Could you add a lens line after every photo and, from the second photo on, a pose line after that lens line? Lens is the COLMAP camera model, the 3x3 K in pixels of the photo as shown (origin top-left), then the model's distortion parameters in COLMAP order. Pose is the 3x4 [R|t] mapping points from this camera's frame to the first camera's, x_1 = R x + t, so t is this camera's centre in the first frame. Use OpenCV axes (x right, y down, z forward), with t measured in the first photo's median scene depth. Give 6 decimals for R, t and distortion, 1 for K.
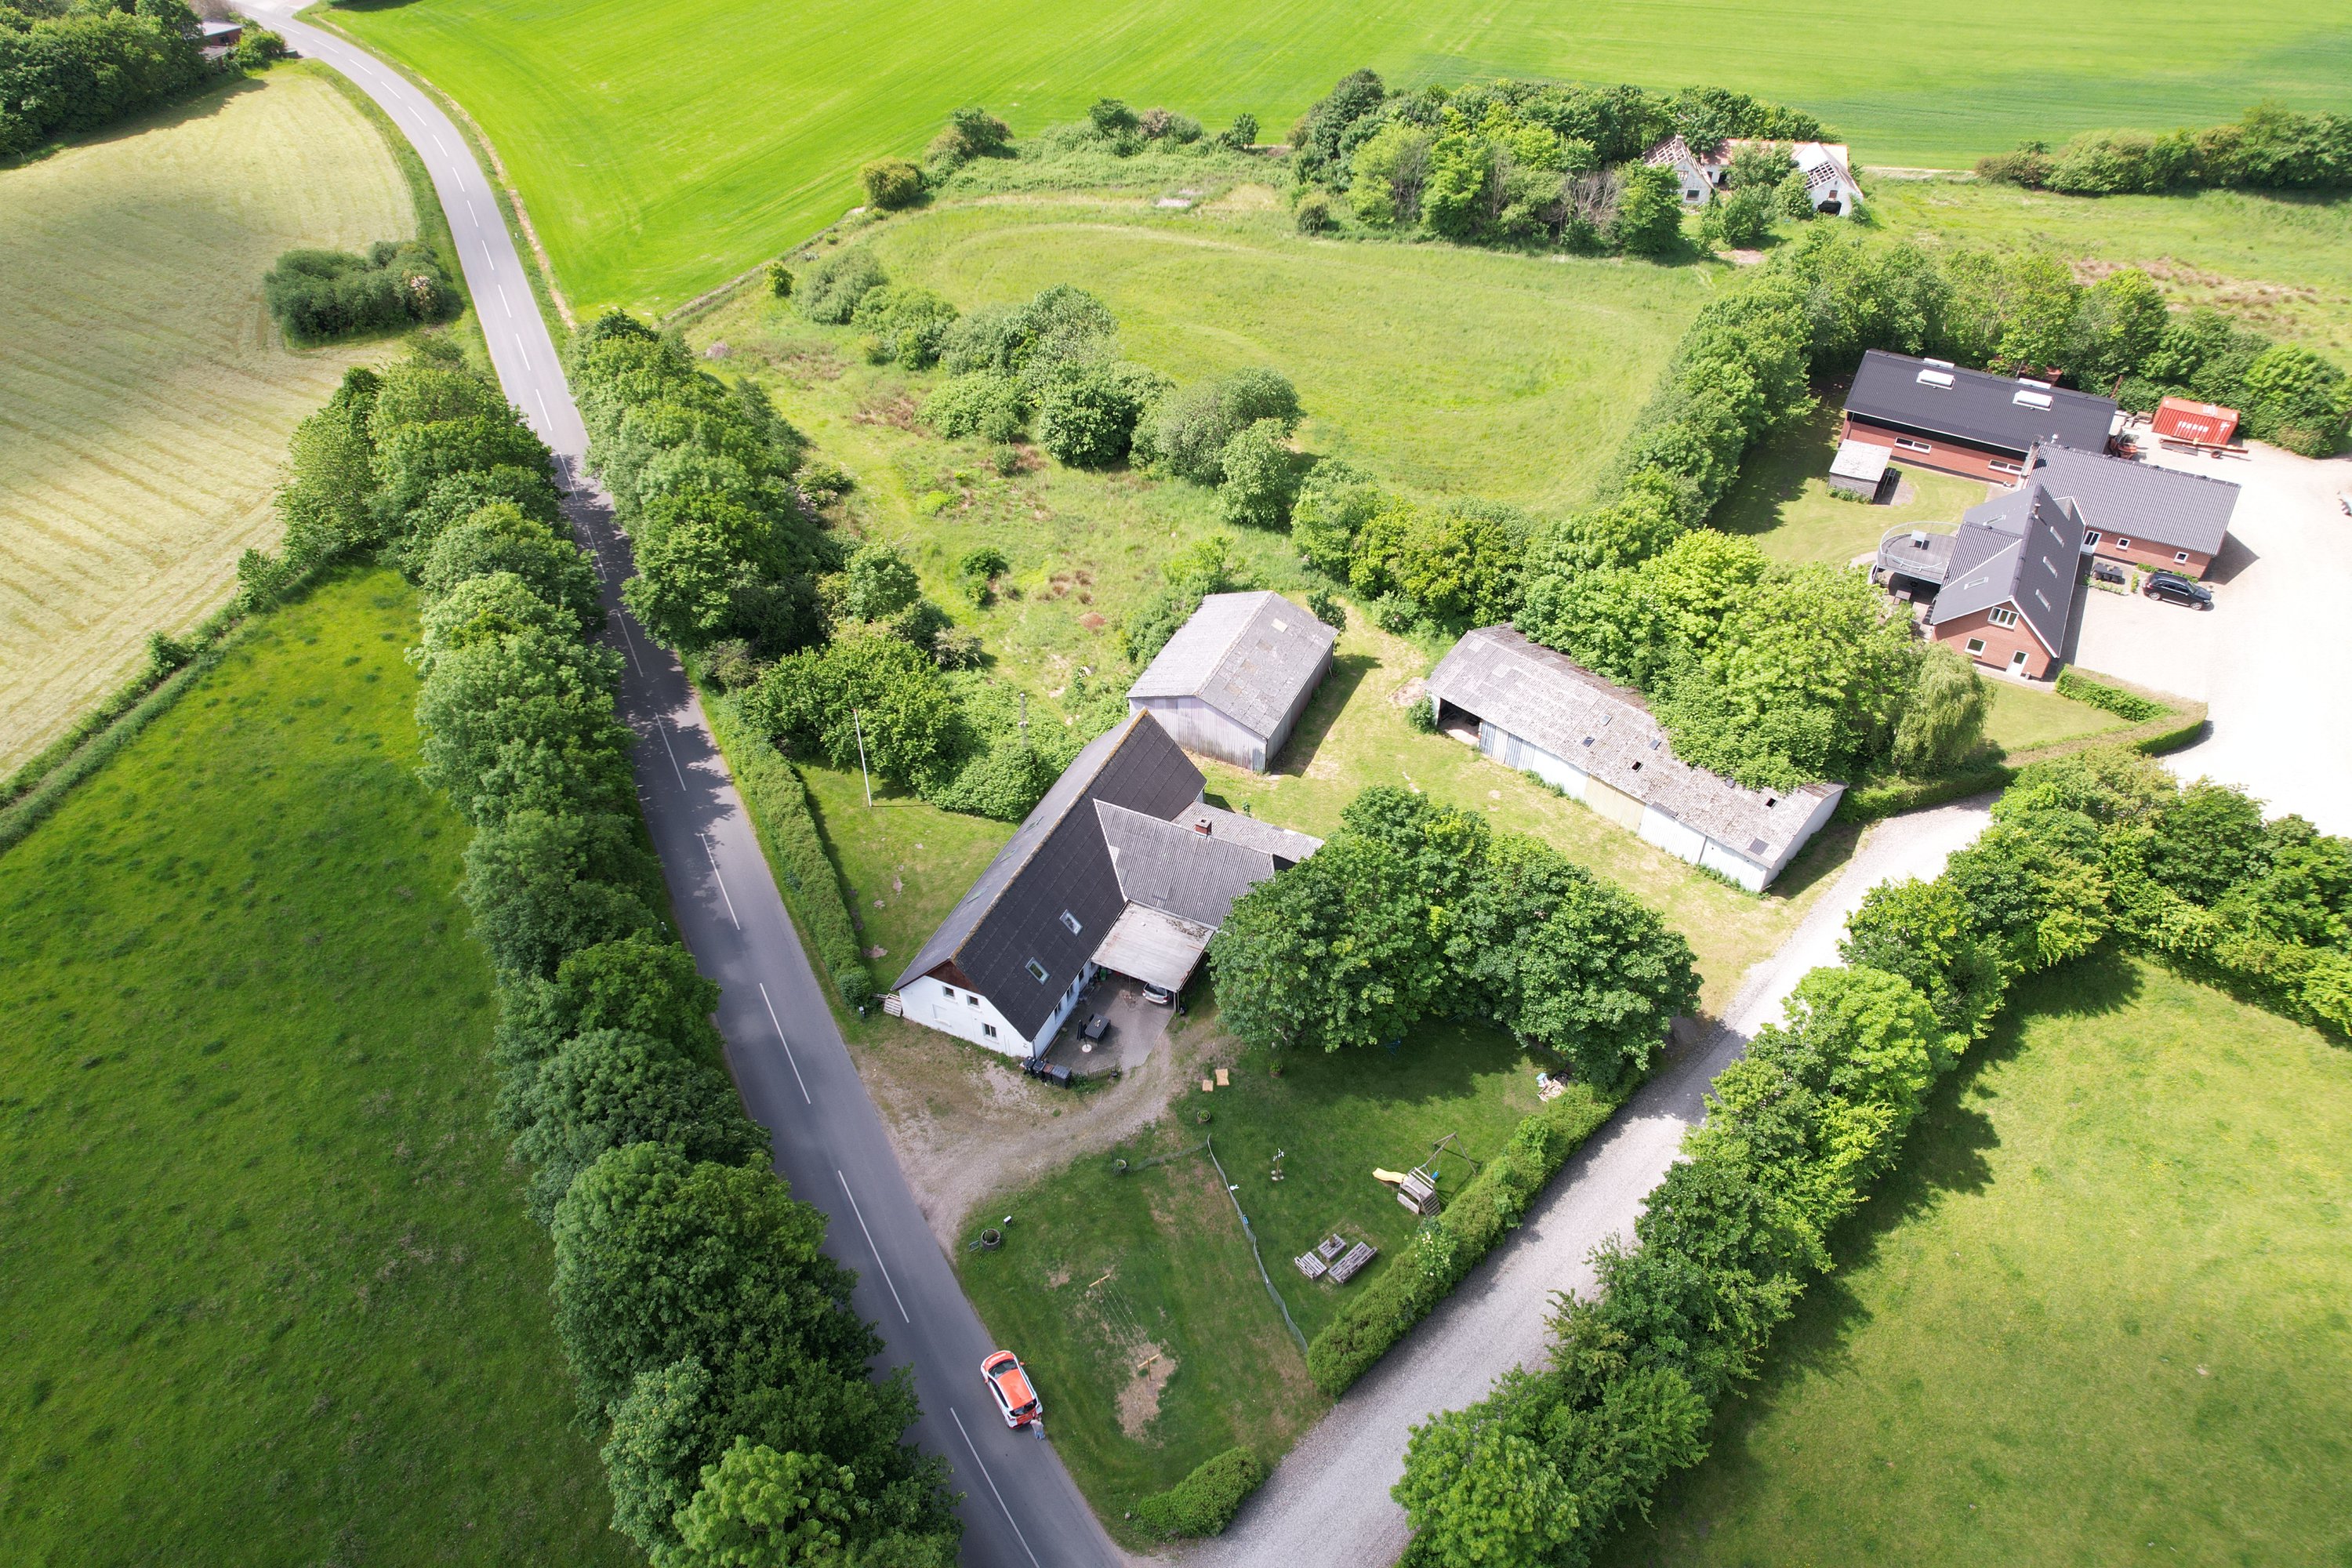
lens RADIAL K [[1509.3, 0, 1176.0], [0, 1509.3, 784.0], [0, 0, 1]] dist [-0.083431, 0.077321]
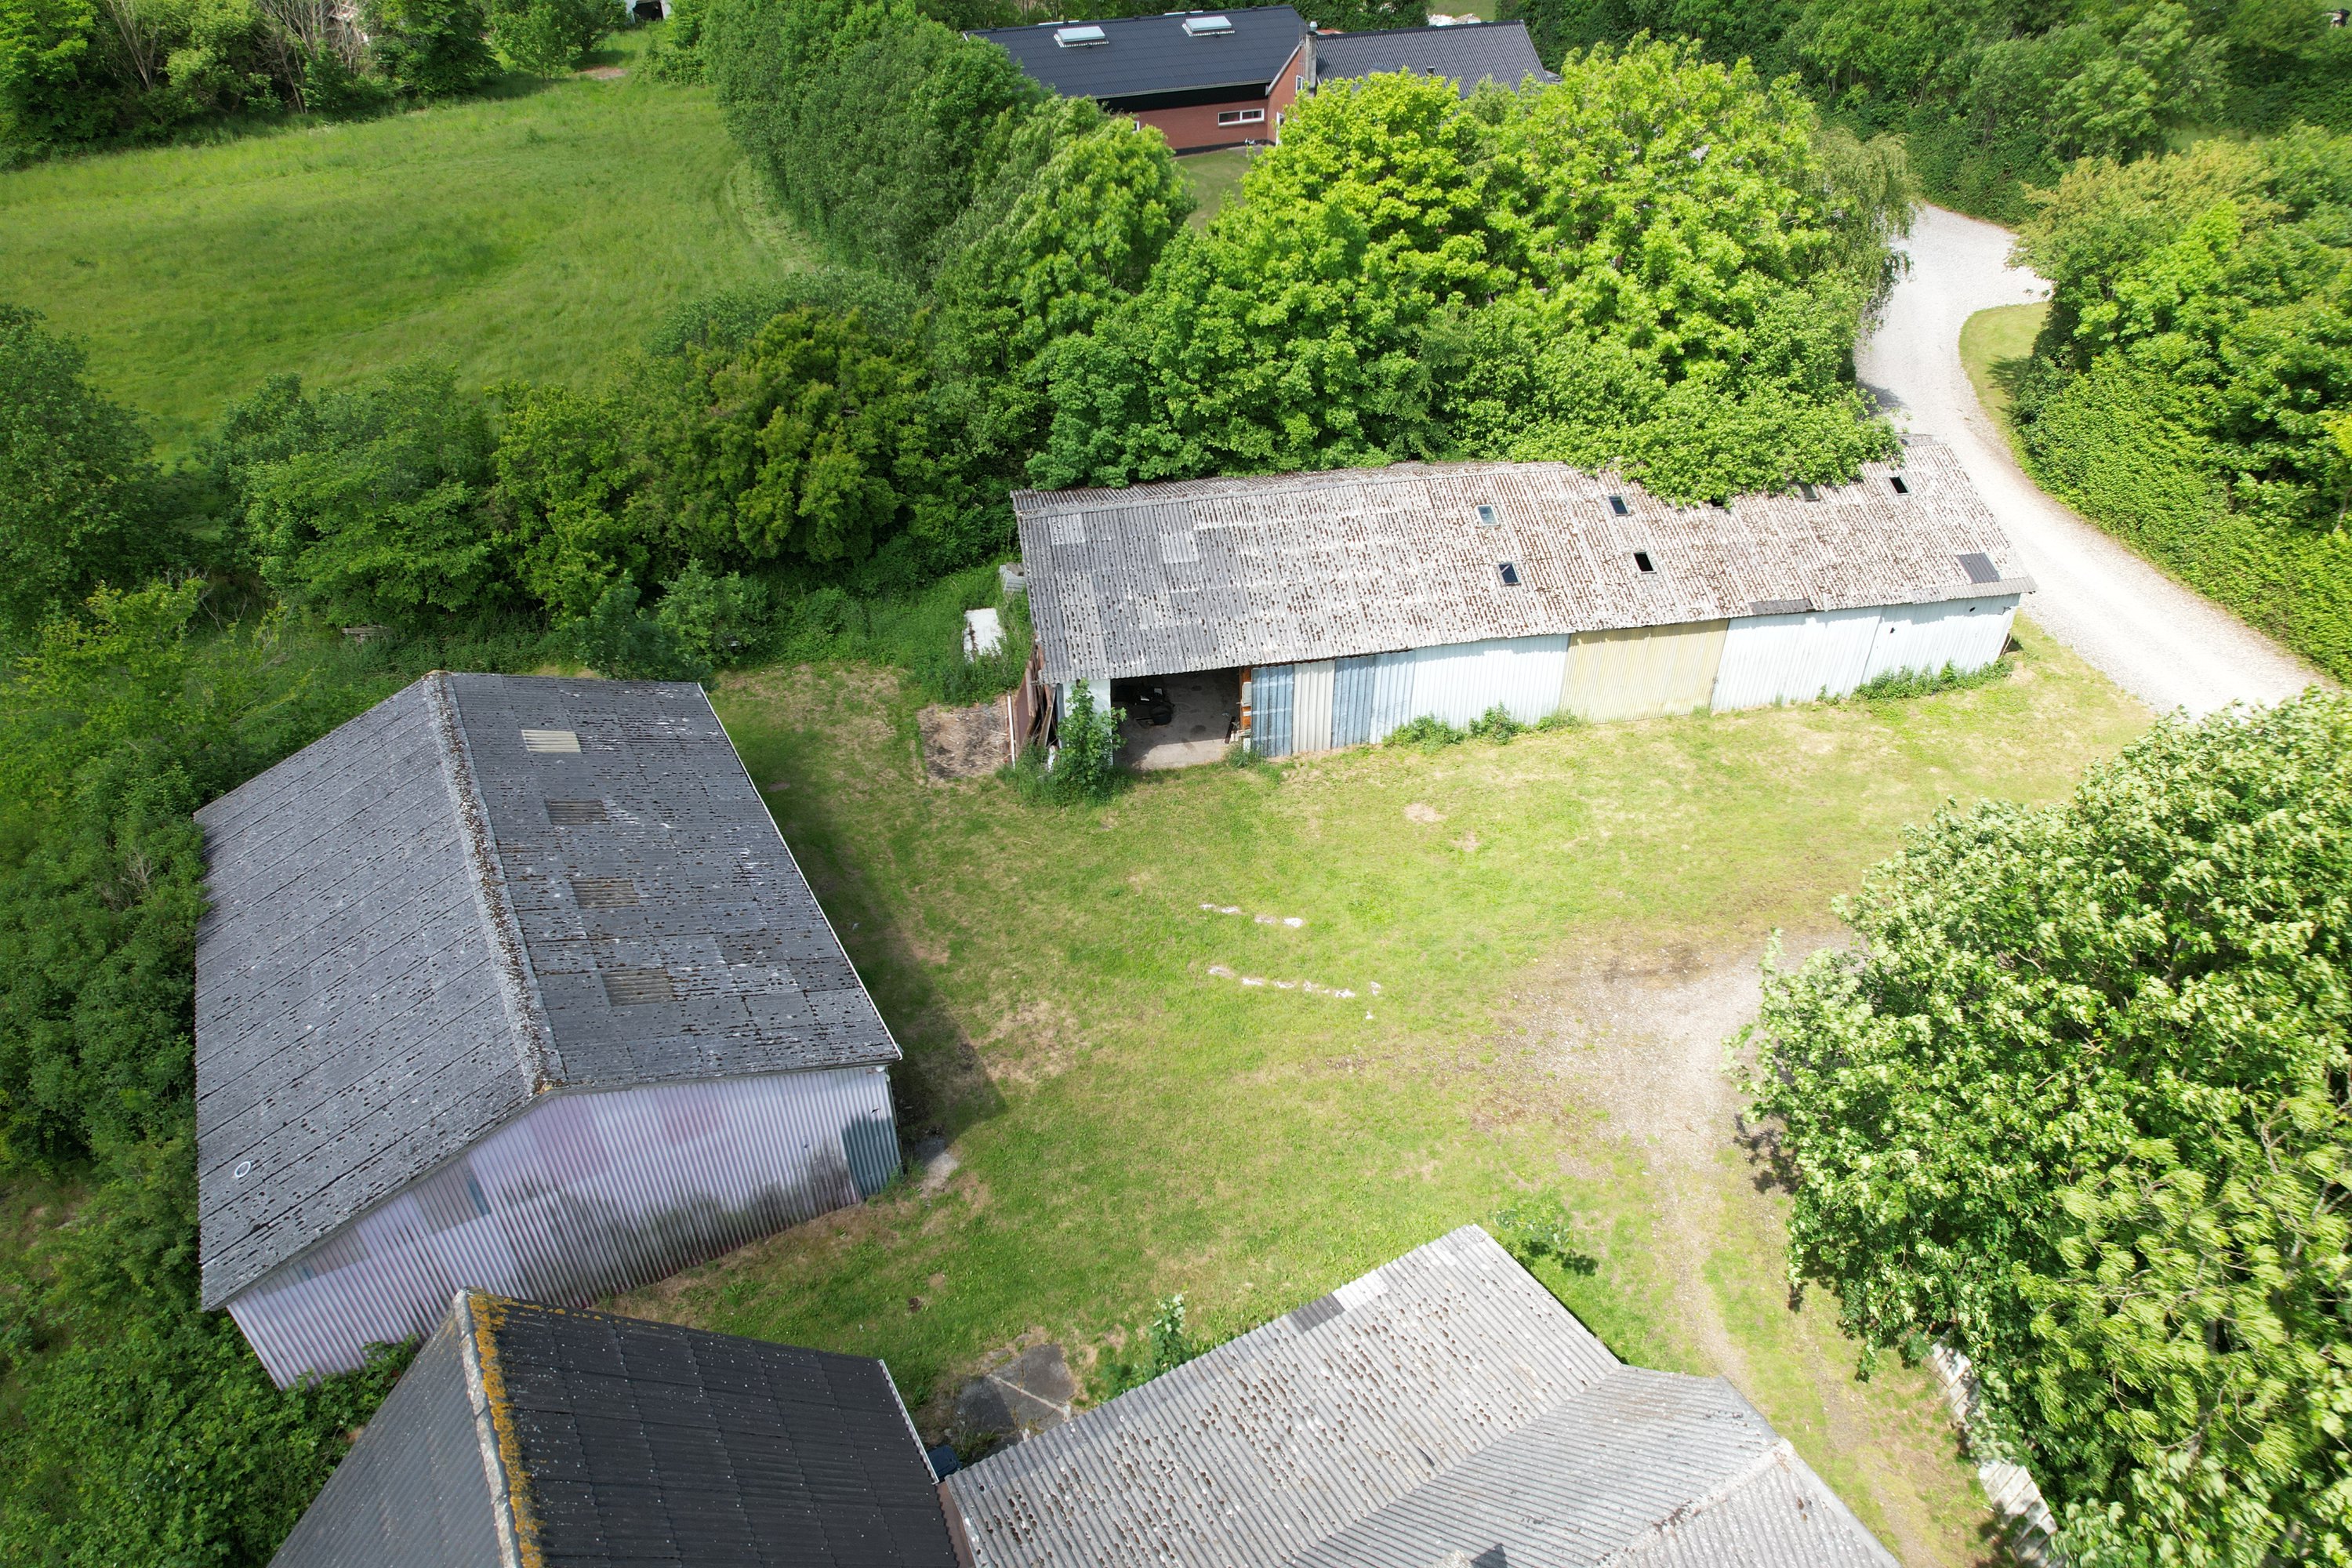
lens RADIAL K [[1509.3, 0, 1176.0], [0, 1509.3, 784.0], [0, 0, 1]] dist [-0.083431, 0.077321]
pose [[0.592321, -0.468867, 0.655225, -0.052541], [0.523221, 0.842266, 0.129719, -0.068648], [-0.612695, 0.265992, 0.744213, 0.678110]]
